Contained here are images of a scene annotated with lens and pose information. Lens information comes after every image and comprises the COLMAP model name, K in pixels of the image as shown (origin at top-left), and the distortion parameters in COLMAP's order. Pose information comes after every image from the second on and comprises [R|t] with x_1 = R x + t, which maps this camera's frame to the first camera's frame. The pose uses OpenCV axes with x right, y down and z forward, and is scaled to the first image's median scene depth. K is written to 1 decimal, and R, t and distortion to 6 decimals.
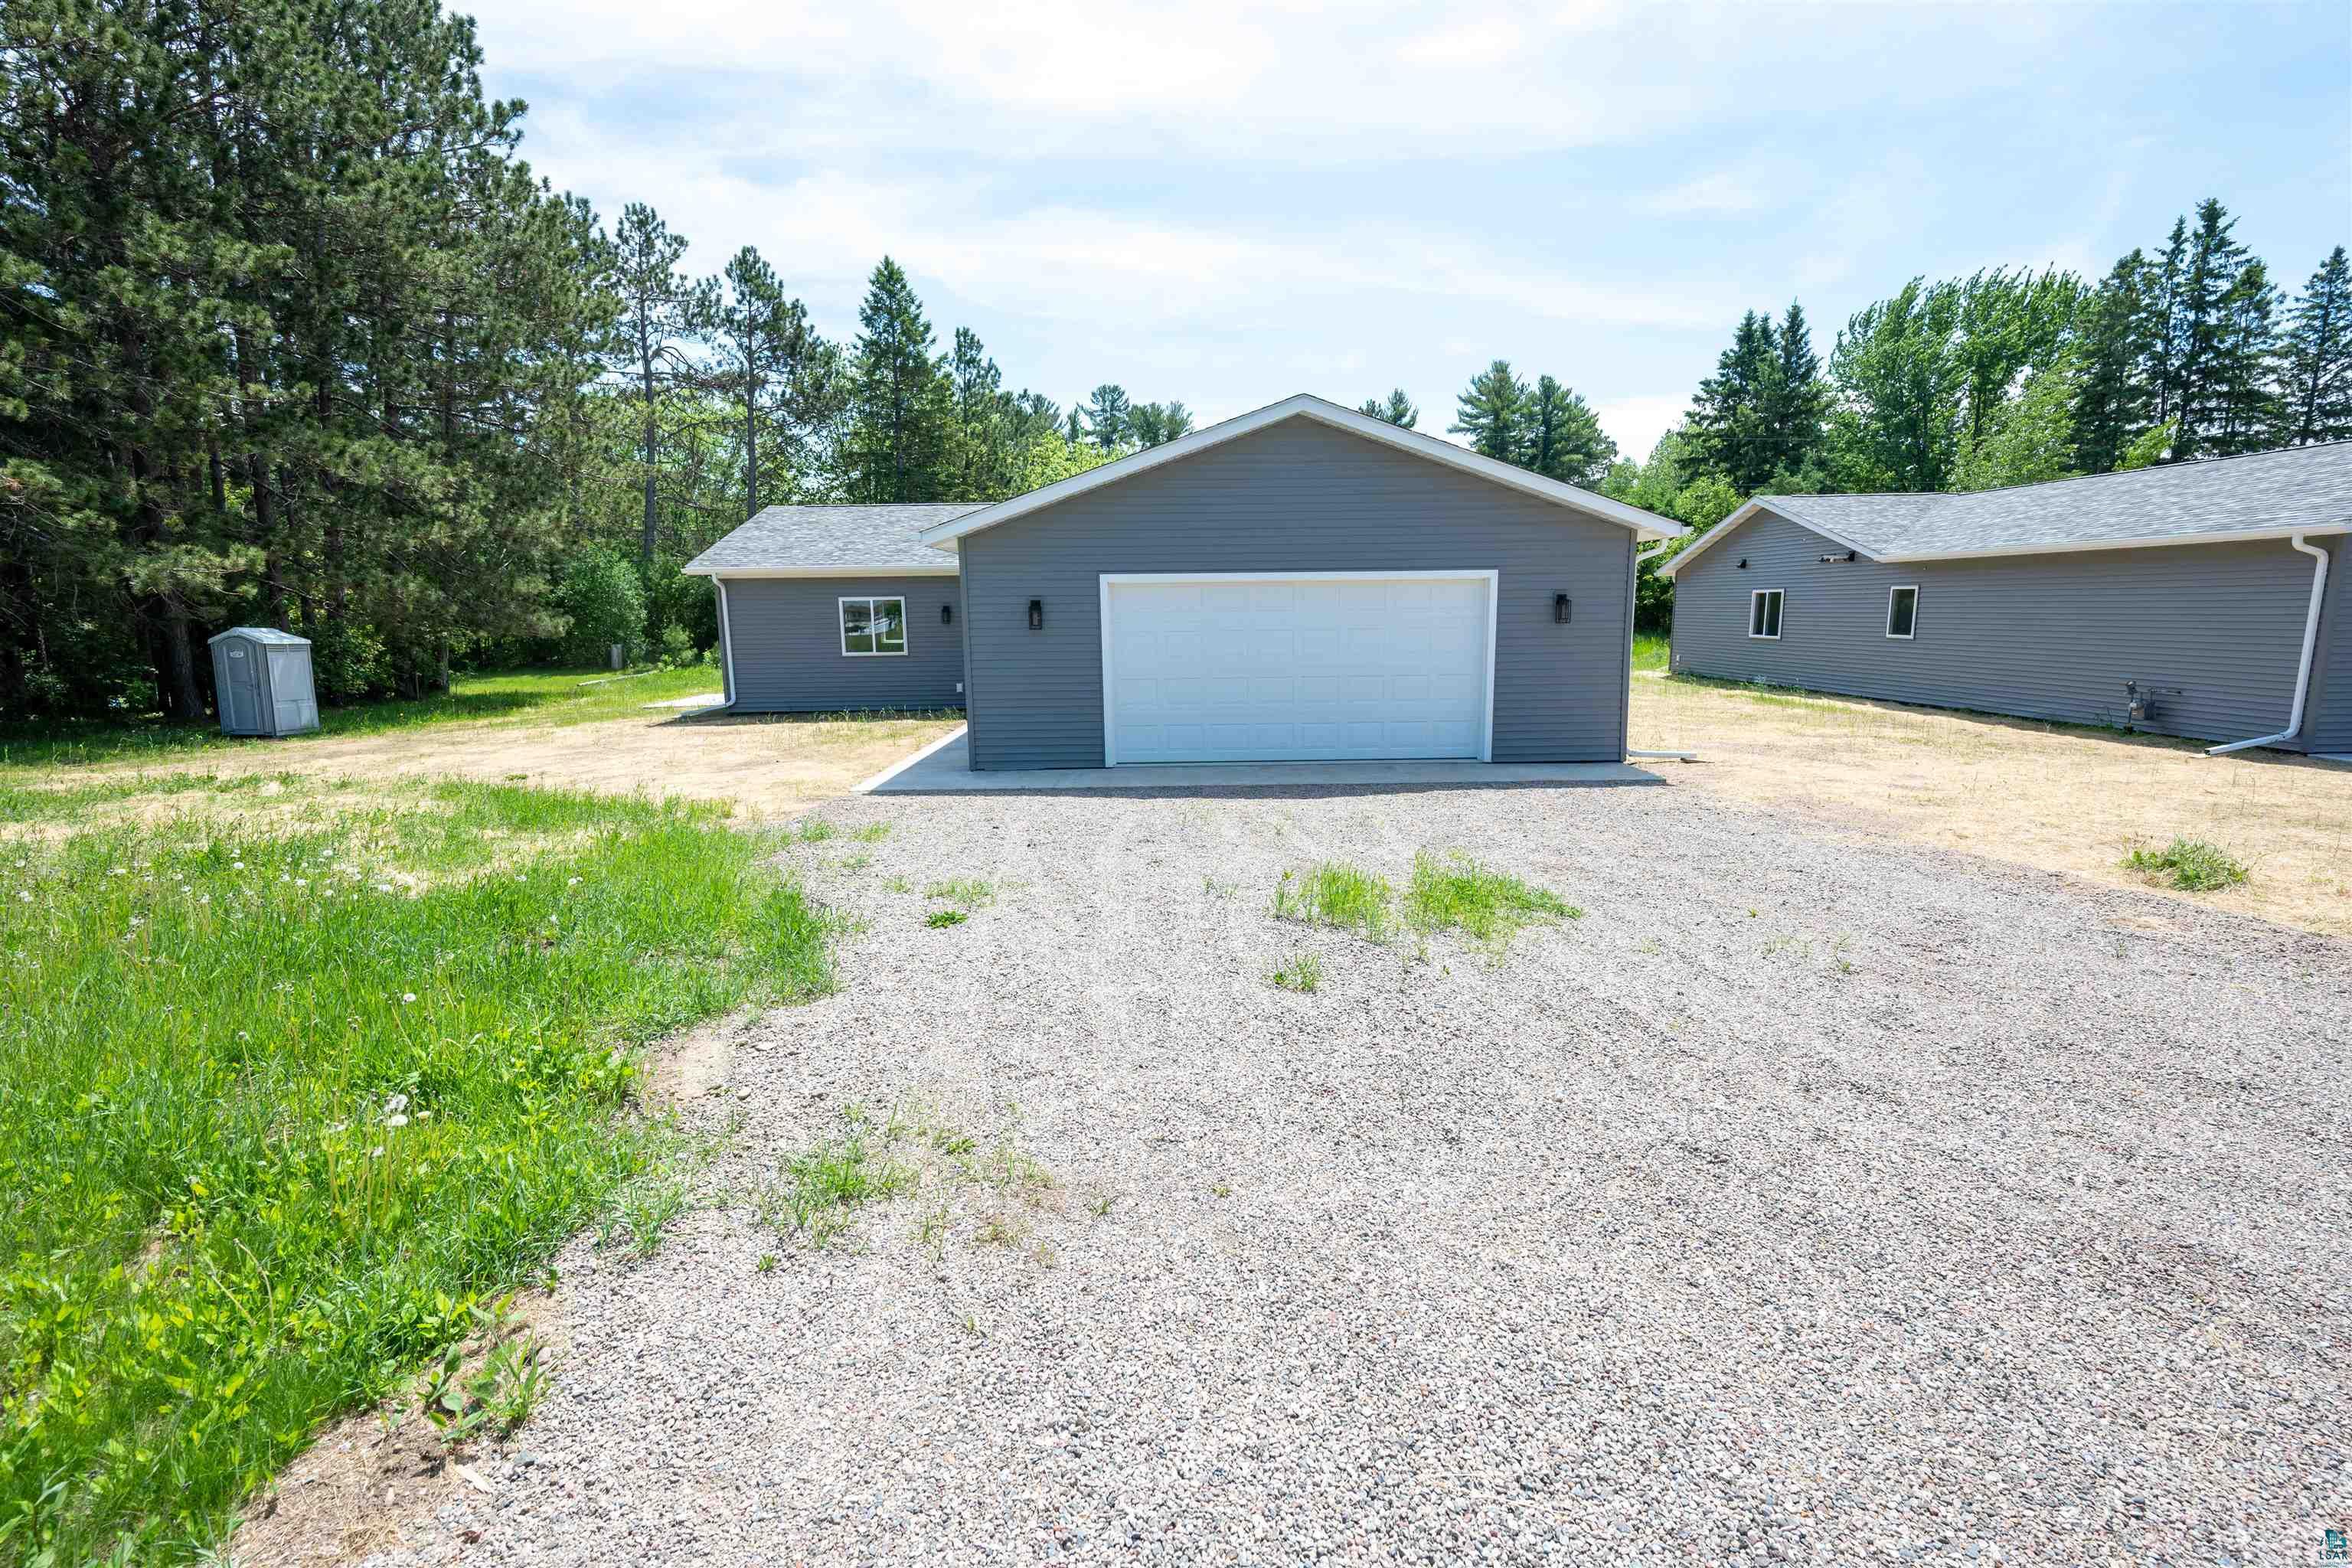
lens RADIAL K [[1040.0, 0, 1197.0], [0, 1040.0, 791.5], [0, 0, 1]] dist [0.009276, -0.001471]
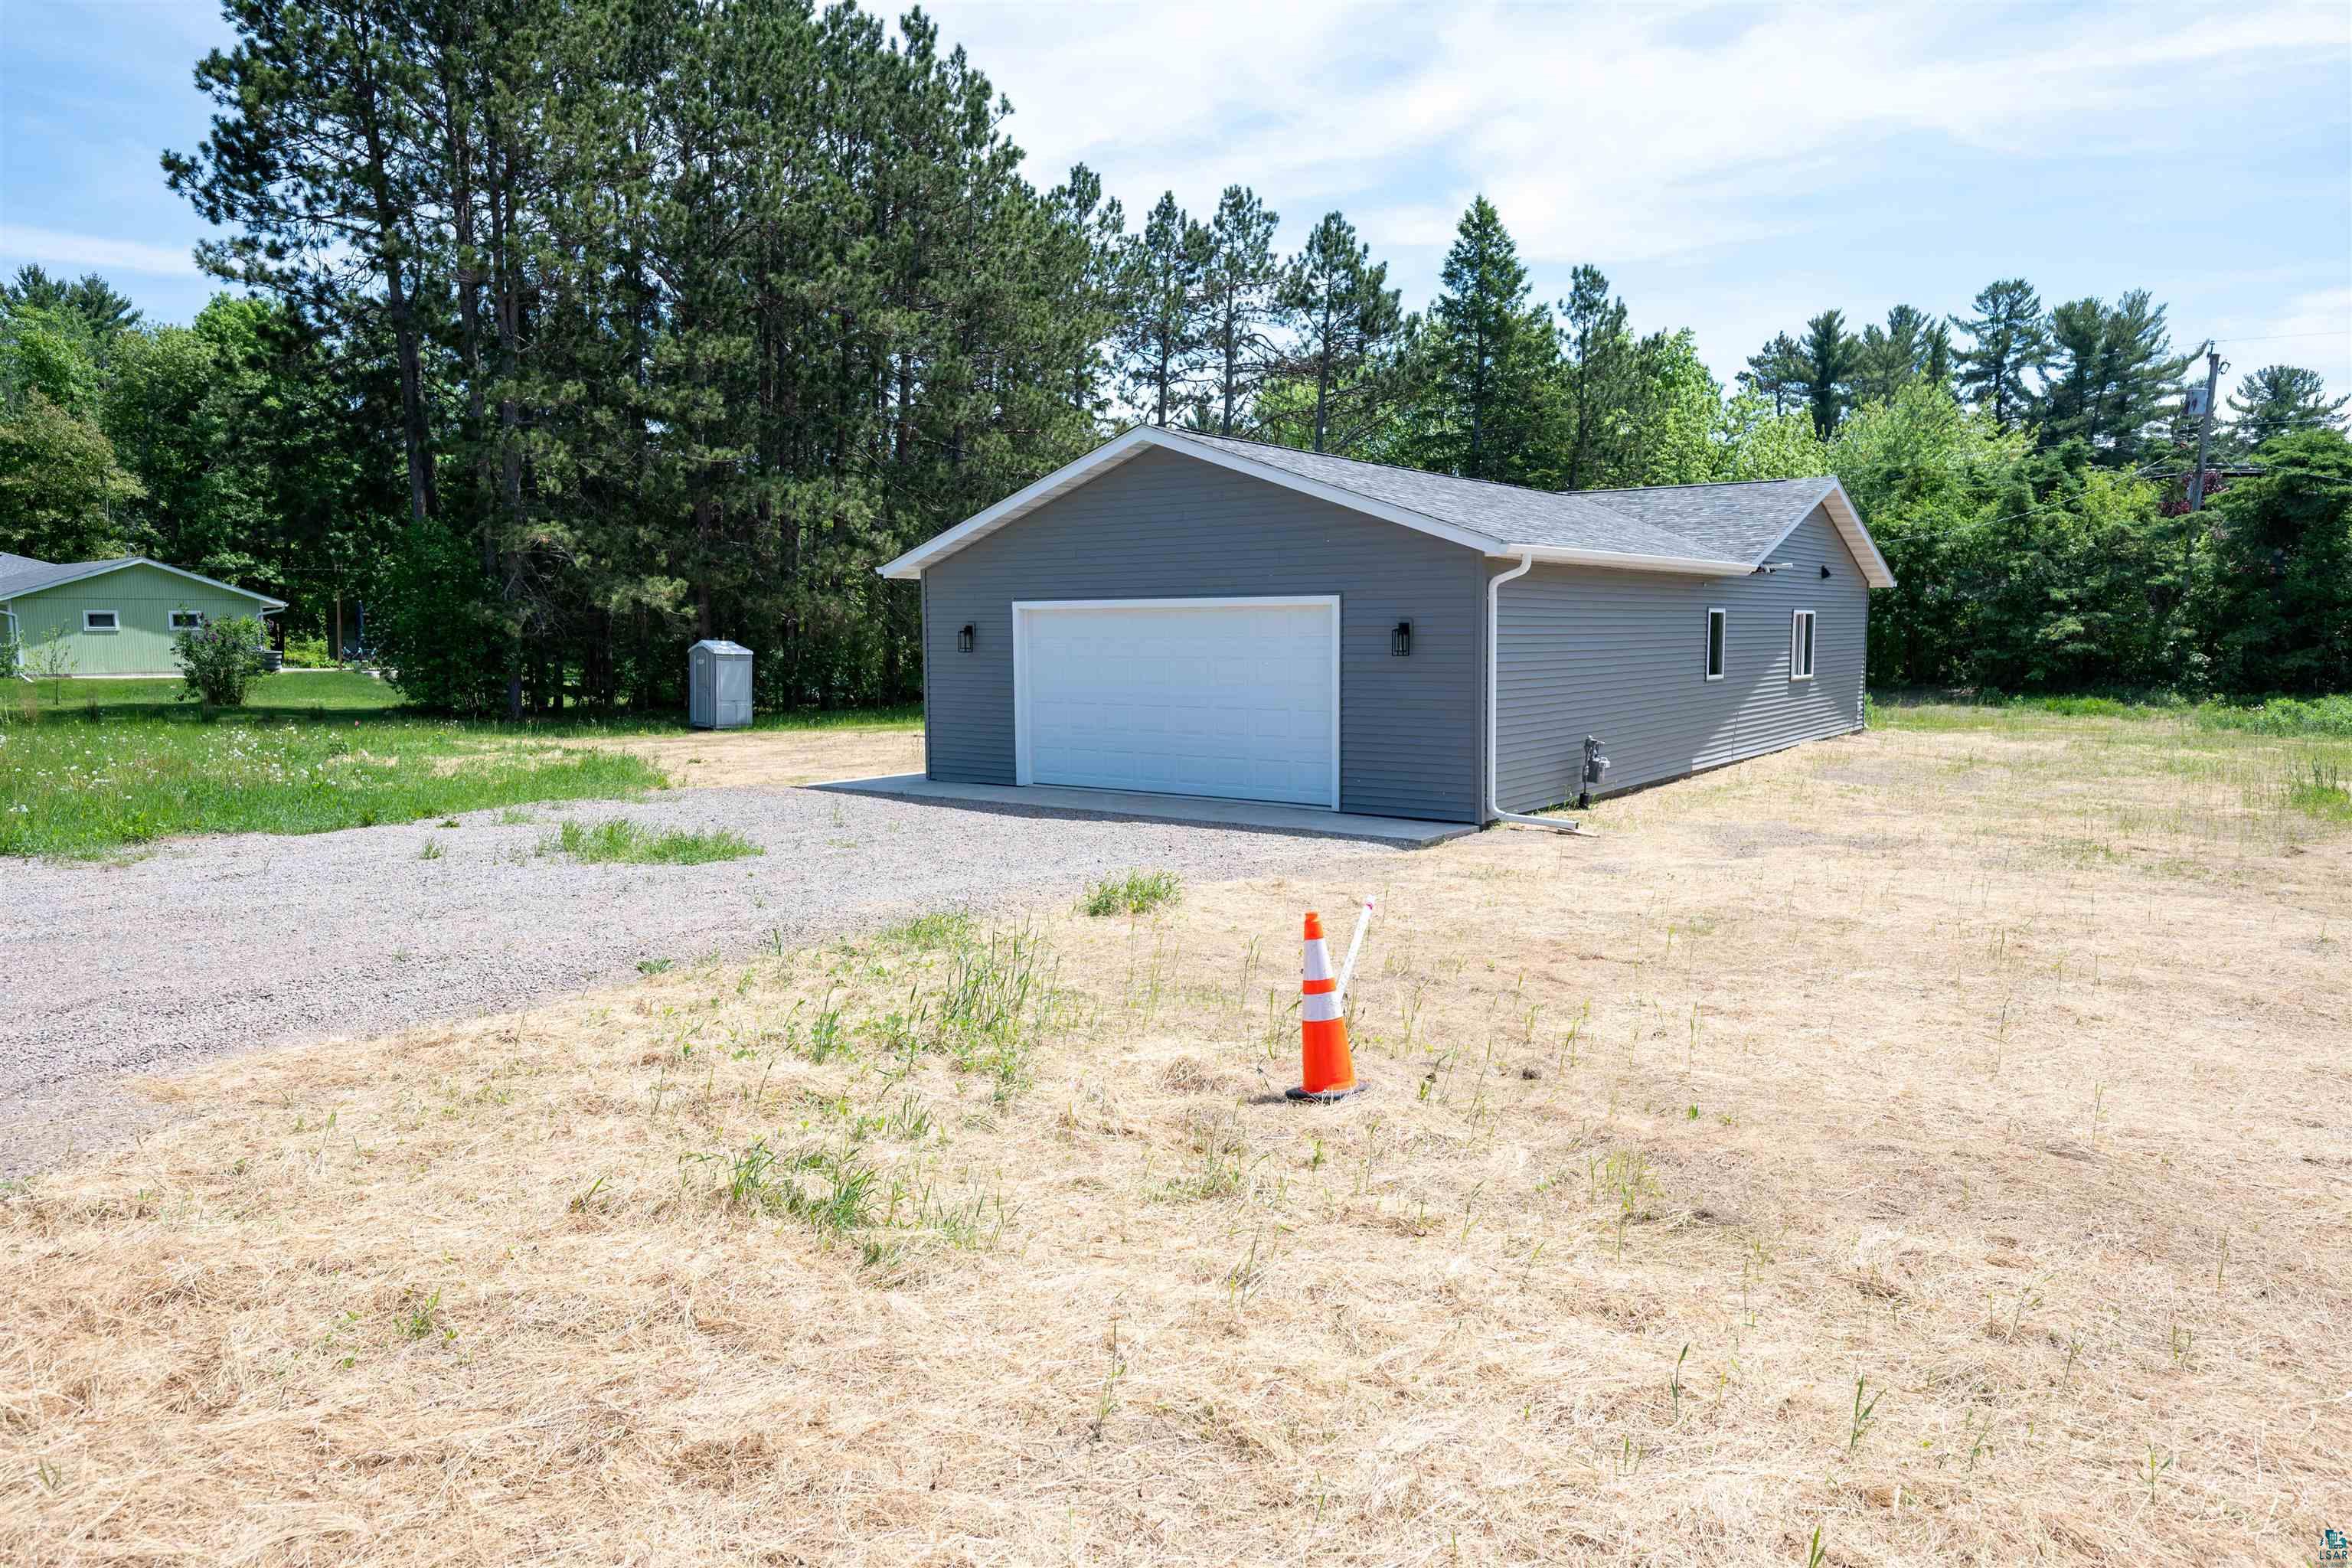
lens RADIAL K [[1496.3, 0, 1208.9], [0, 1496.3, 787.1], [0, 0, 1]] dist [0.002659, -0.000777]
pose [[0.799707, 0.071994, -0.596059, 0.263802], [-0.109156, 0.993673, -0.026430, -0.000840], [0.590385, 0.086200, 0.802506, -0.022781]]
